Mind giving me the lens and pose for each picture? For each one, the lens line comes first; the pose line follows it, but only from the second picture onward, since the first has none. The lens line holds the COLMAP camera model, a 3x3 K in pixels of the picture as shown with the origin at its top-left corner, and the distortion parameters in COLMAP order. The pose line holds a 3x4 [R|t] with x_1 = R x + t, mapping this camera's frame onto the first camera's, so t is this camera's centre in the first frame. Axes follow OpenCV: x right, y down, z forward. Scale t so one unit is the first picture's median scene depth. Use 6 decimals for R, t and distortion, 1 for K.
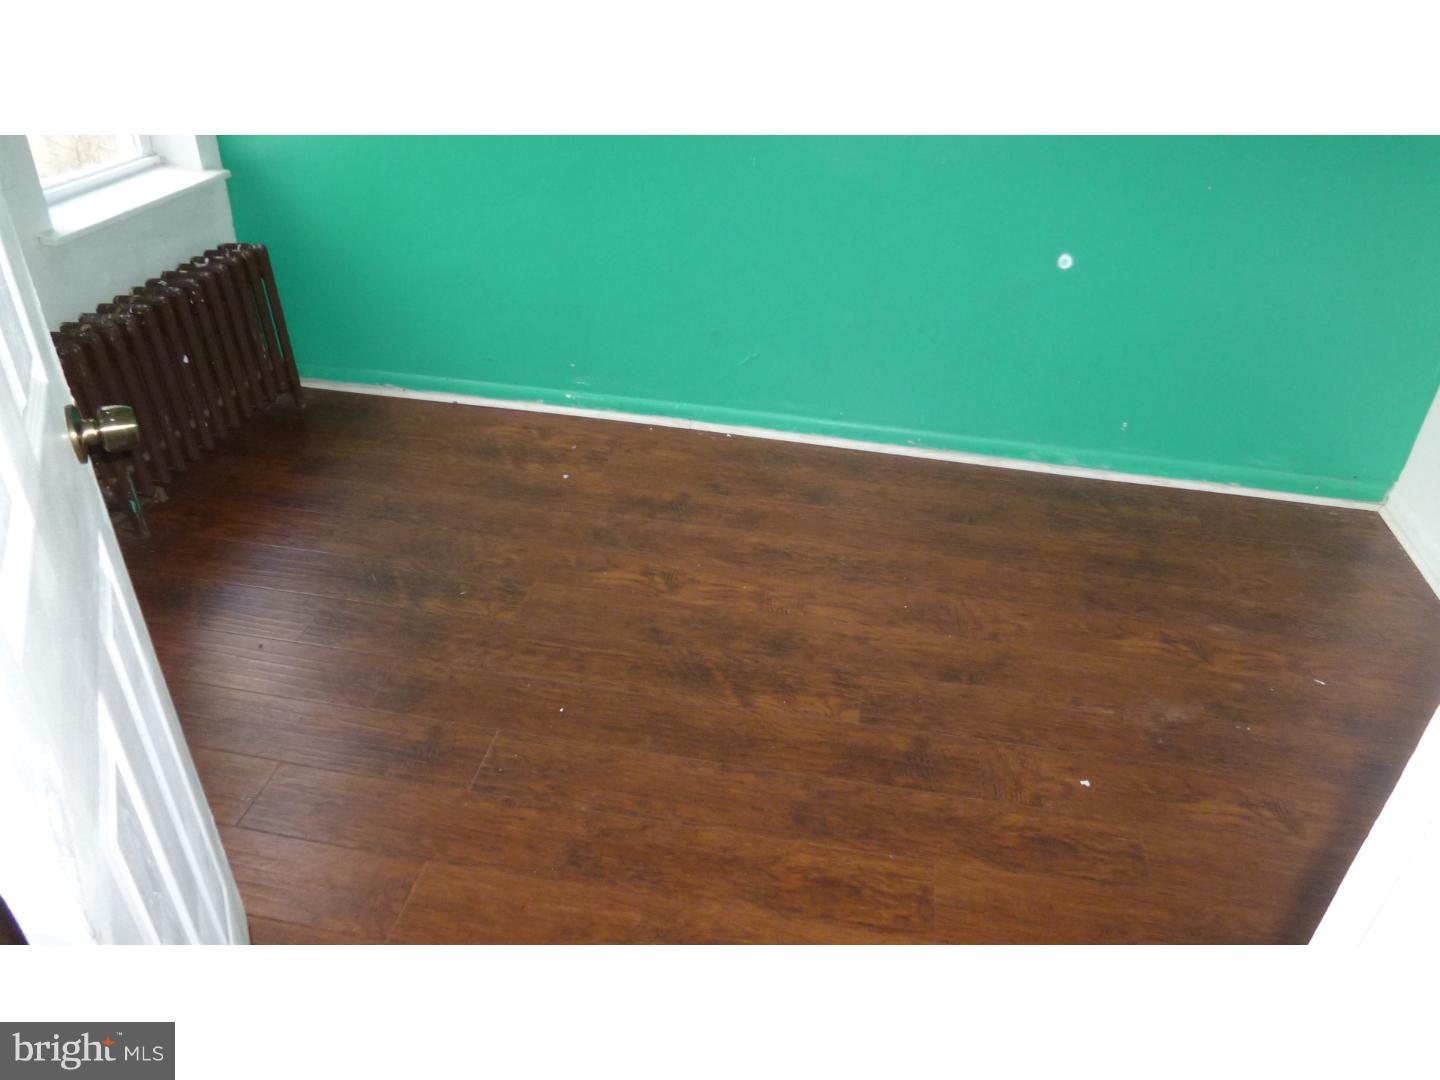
lens RADIAL K [[1018.6, 0, 720.0], [0, 1018.6, 540.0], [0, 0, 1]] dist [-0.062830, 0.006597]
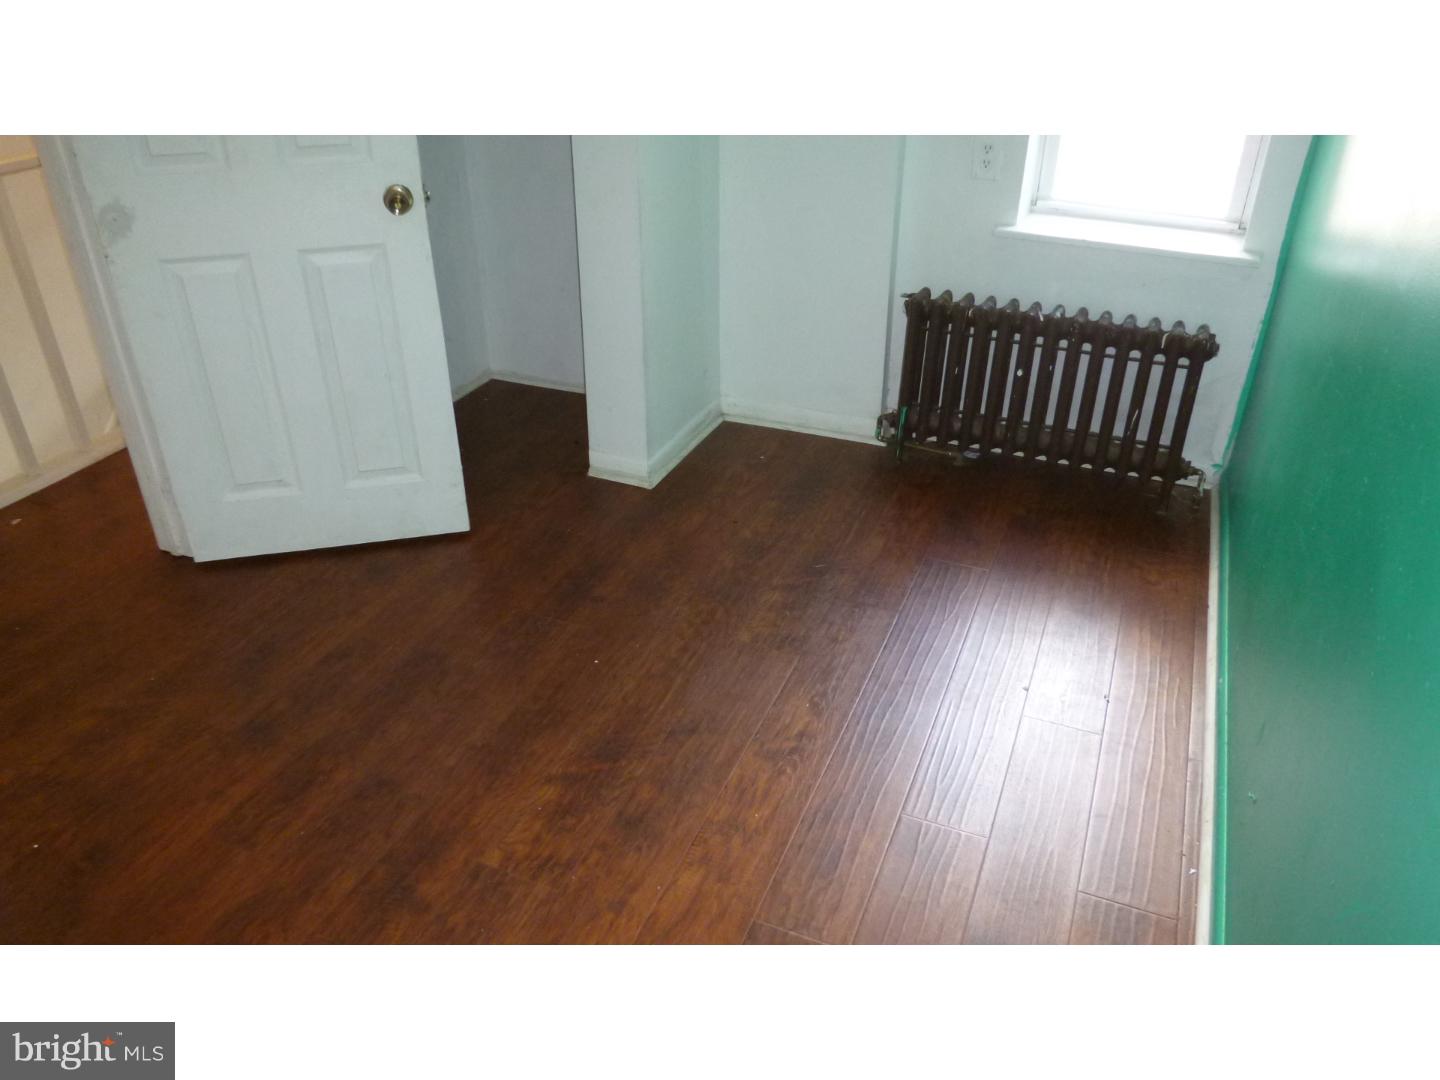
lens RADIAL K [[1035.5, 0, 720.0], [0, 1035.5, 540.0], [0, 0, 1]] dist [-0.045620, -0.000446]
pose [[-0.217743, 0.473058, -0.853700, 0.705016], [-0.539281, 0.670727, 0.509216, -0.561593], [0.813489, 0.571263, 0.109065, 0.894557]]
